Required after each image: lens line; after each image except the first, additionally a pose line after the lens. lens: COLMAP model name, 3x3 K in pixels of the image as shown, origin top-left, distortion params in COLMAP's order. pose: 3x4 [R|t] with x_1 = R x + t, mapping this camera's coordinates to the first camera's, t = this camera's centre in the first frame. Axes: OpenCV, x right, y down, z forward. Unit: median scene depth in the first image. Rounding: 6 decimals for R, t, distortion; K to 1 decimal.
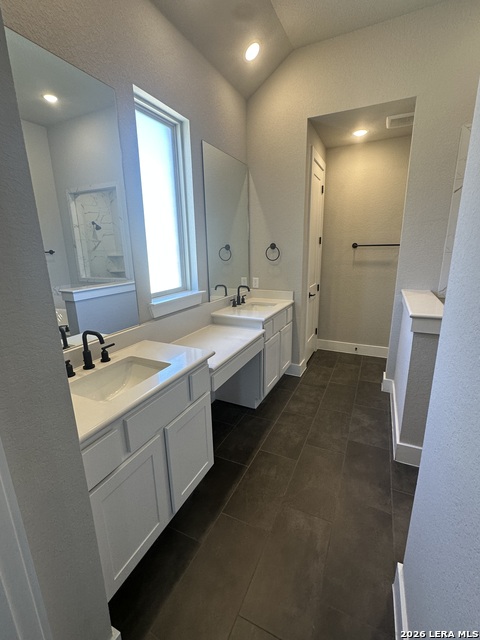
lens RADIAL K [[280.4, 0, 242.1], [0, 280.4, 317.7], [0, 0, 1]] dist [0.000519, -0.000153]
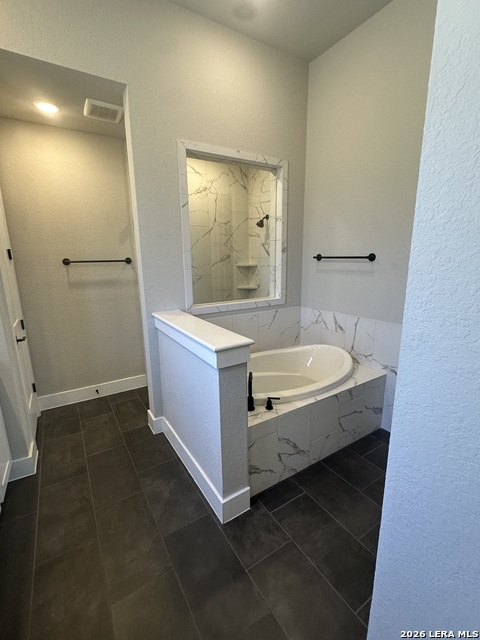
lens RADIAL K [[280.4, 0, 225.7], [0, 280.4, 318.5], [0, 0, 1]] dist [0.000519, -0.000153]
pose [[0.542102, -0.168433, 0.823259, -0.014135], [0.205916, 0.976462, 0.064186, -0.074420], [-0.814693, 0.134727, 0.564025, 0.267641]]
